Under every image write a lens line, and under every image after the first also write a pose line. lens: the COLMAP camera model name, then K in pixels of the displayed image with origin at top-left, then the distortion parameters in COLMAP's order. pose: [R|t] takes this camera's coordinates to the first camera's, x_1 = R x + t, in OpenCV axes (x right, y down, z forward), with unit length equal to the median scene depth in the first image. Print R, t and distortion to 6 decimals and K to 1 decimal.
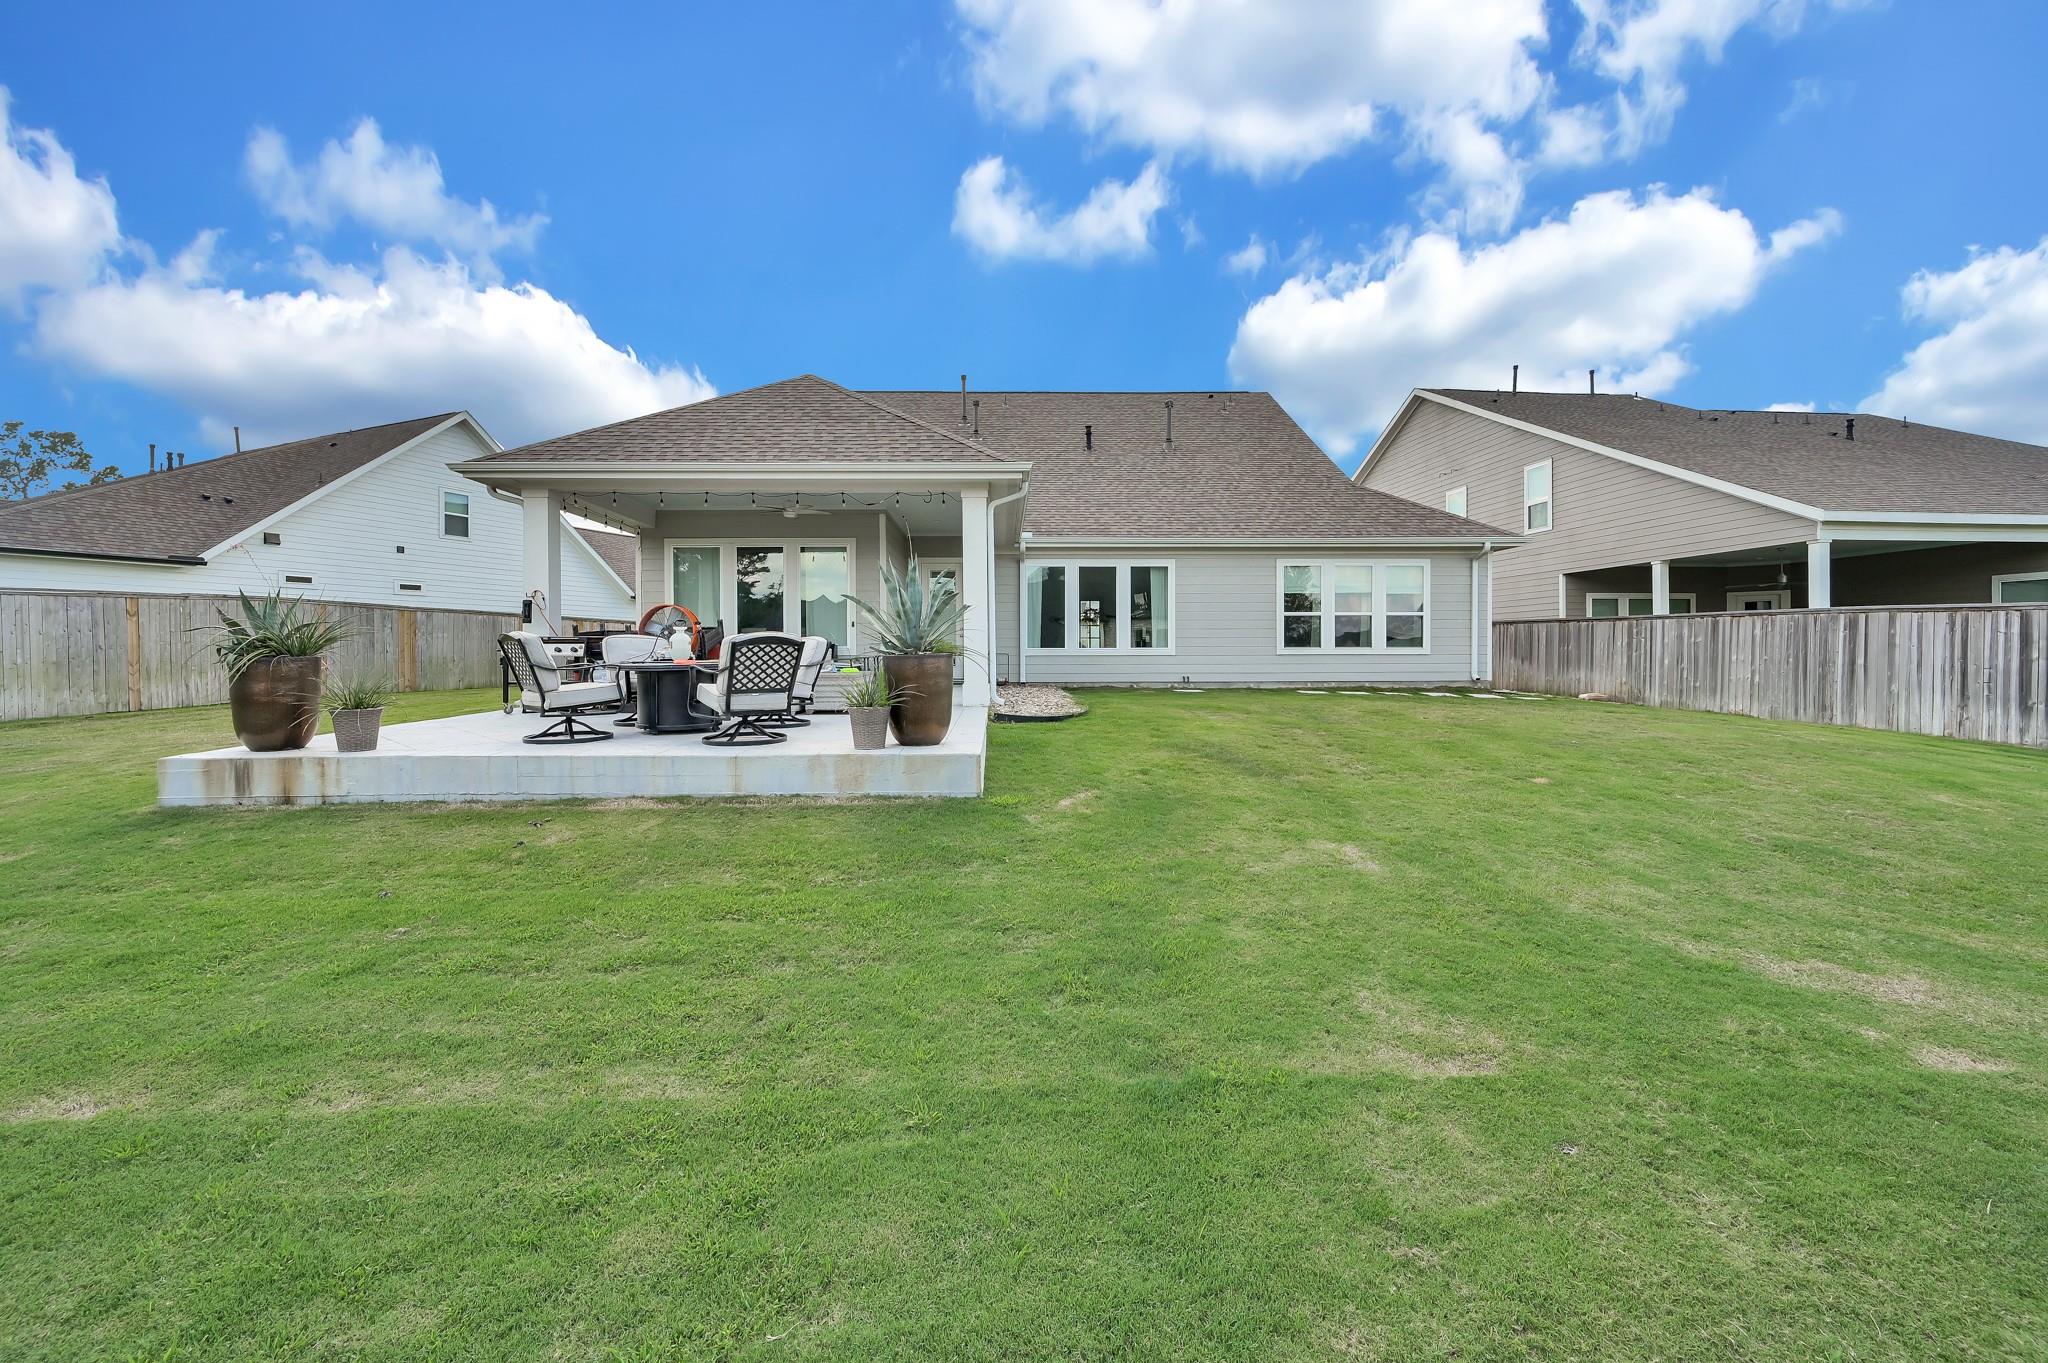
lens RADIAL K [[807.5, 0, 1018.5], [0, 807.5, 677.9], [0, 0, 1]] dist [0.000385, 0.000420]
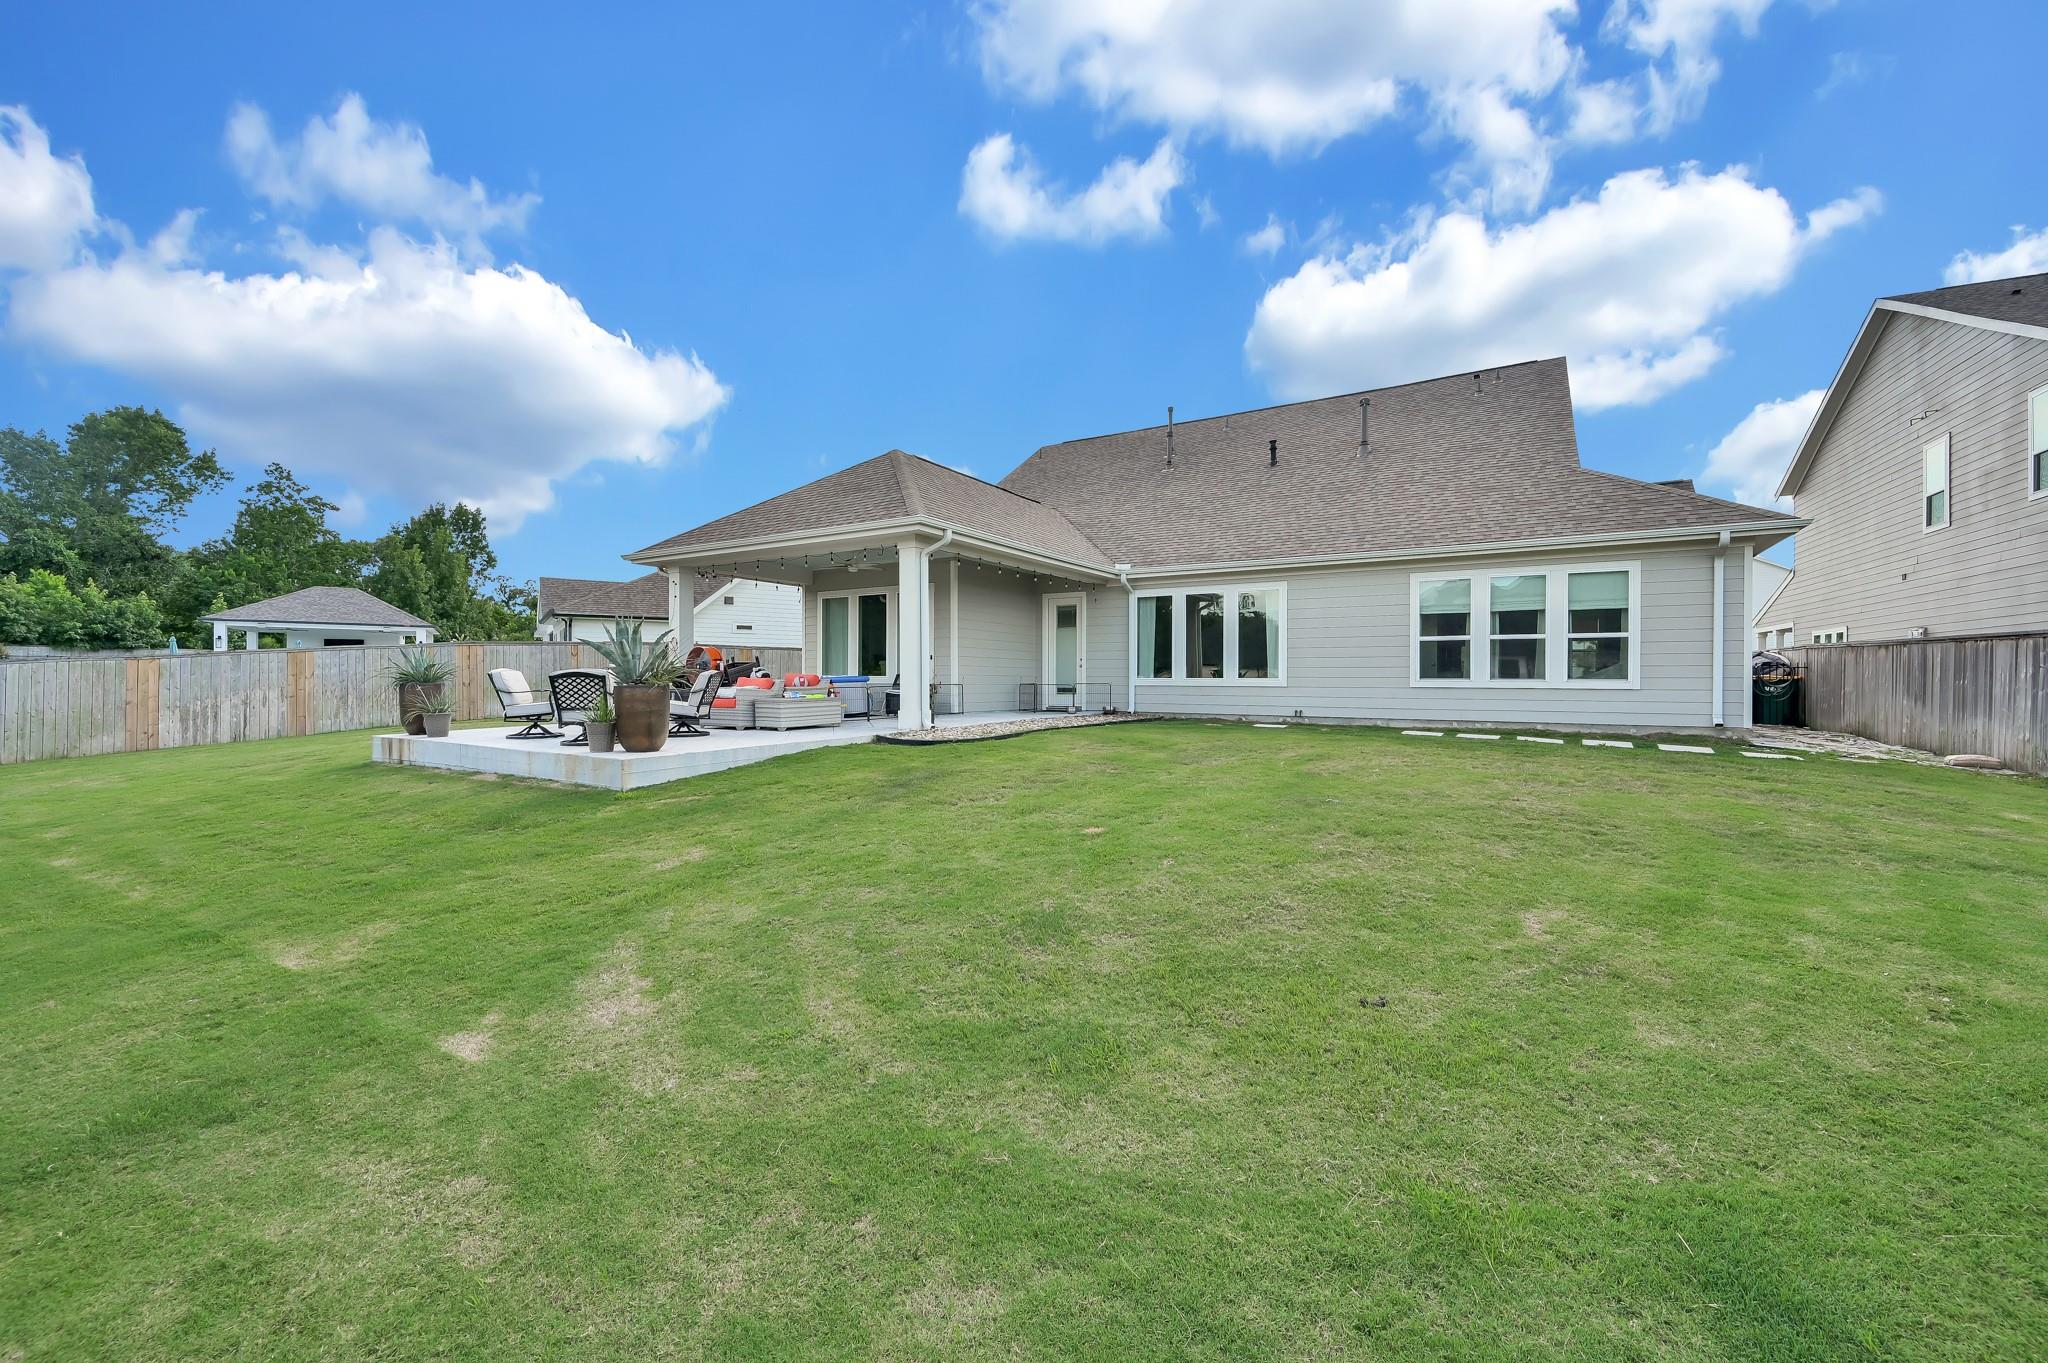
lens RADIAL K [[807.5, 0, 1018.5], [0, 807.5, 677.9], [0, 0, 1]] dist [0.000385, 0.000420]
pose [[0.844029, 0.004865, -0.536276, 0.426042], [-0.022596, 0.999393, -0.026498, -0.007347], [0.535822, 0.034482, 0.843627, 0.076597]]
